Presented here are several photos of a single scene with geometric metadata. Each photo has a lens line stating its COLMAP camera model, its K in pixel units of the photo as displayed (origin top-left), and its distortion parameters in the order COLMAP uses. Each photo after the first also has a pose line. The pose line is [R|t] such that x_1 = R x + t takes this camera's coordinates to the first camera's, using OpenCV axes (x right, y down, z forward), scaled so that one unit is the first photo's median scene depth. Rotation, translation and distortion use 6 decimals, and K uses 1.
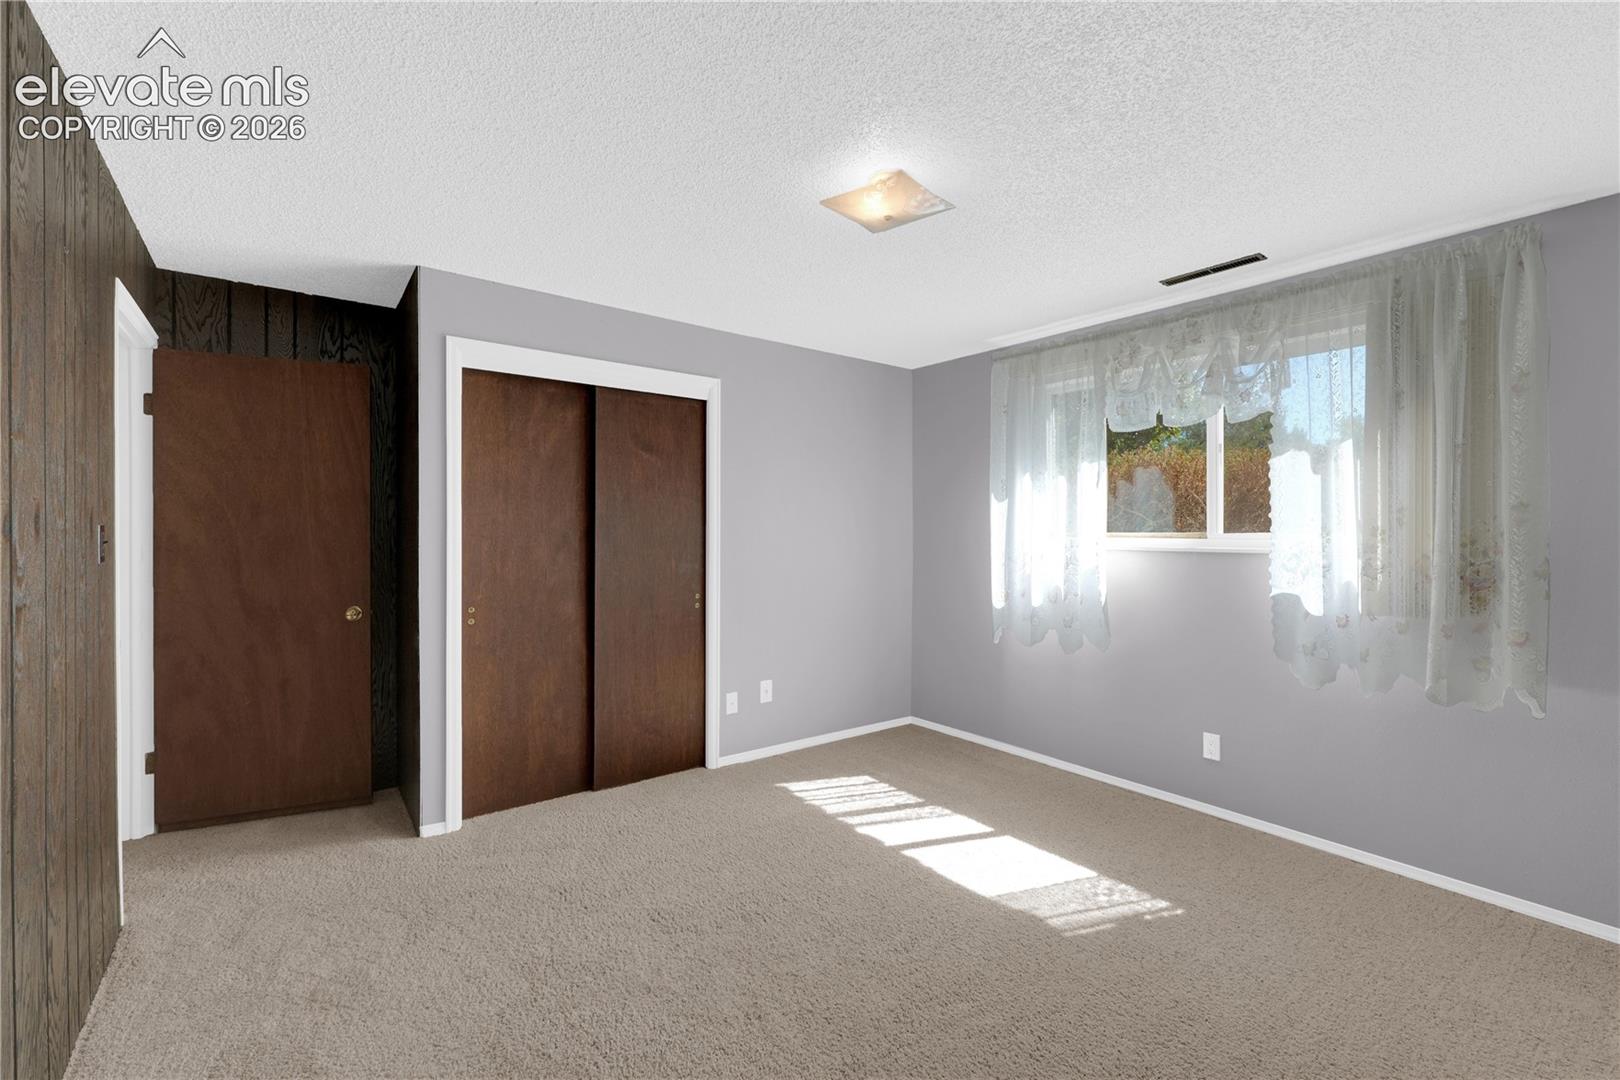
lens RADIAL K [[700.5, 0, 819.8], [0, 700.5, 531.6], [0, 0, 1]] dist [-0.000254, -0.000010]
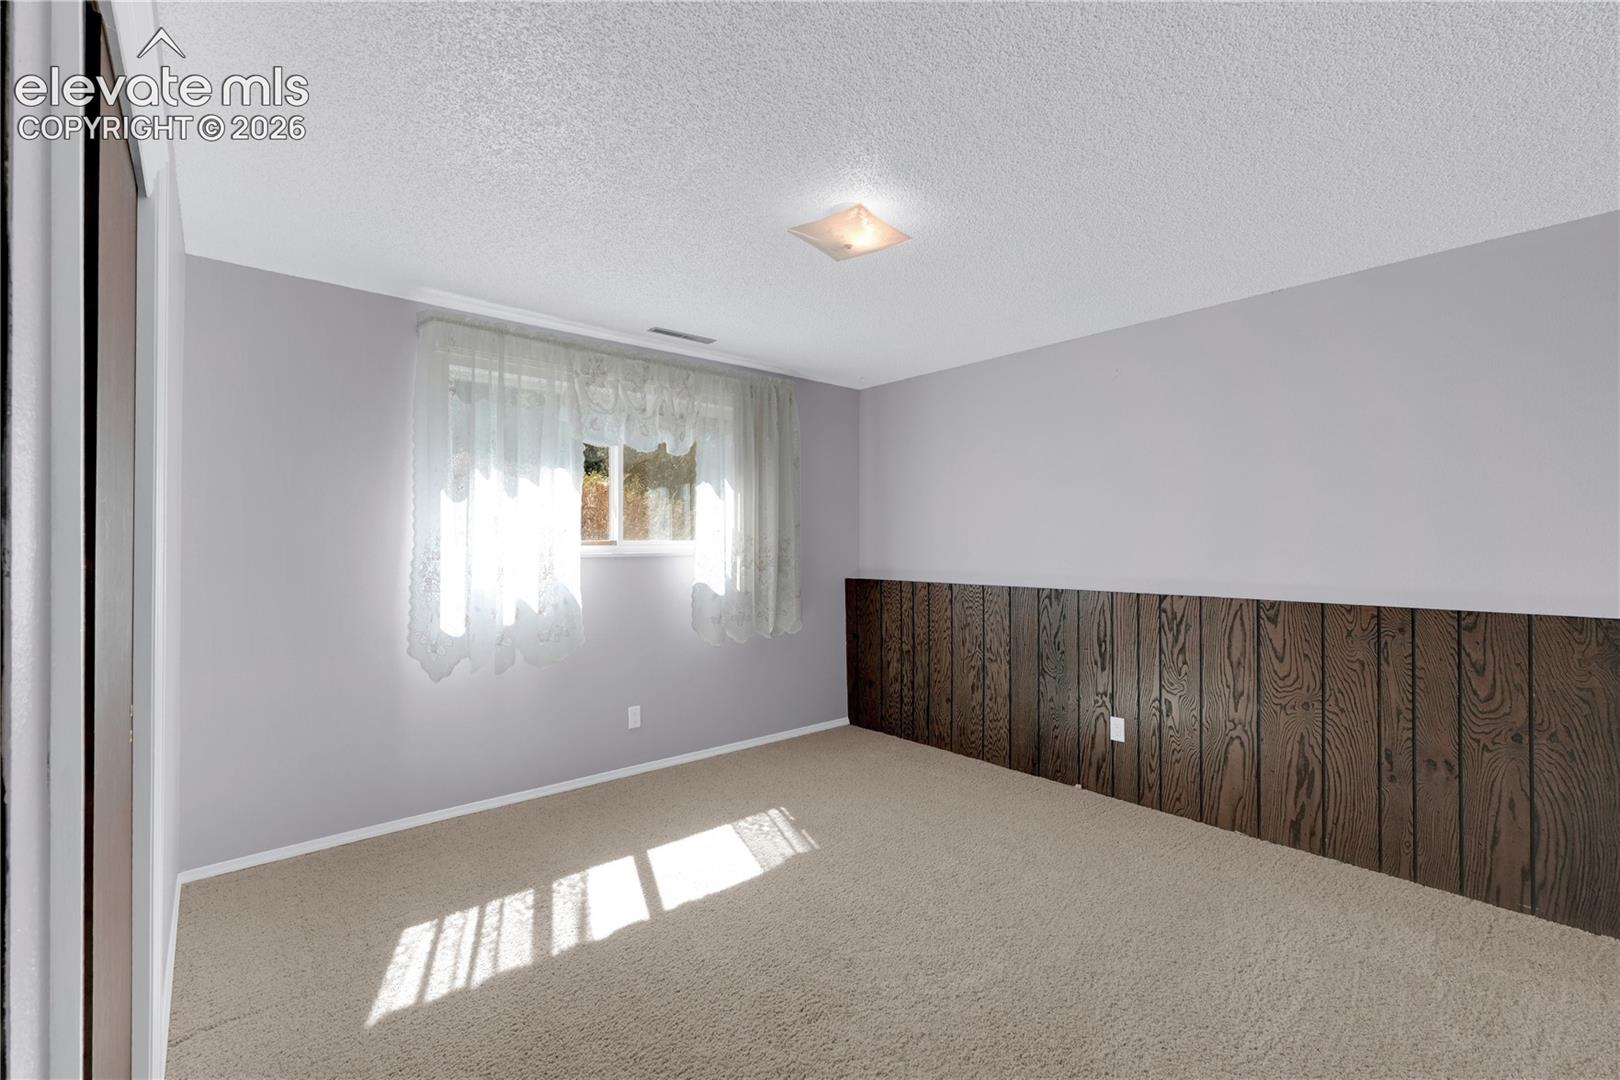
lens RADIAL K [[700.5, 0, 819.8], [0, 700.5, 531.6], [0, 0, 1]] dist [-0.000254, -0.000010]
pose [[-0.080268, 0.006996, 0.996749, -0.674965], [0.000107, 0.999975, -0.007010, -0.004266], [-0.996773, -0.000456, -0.080267, 0.776750]]
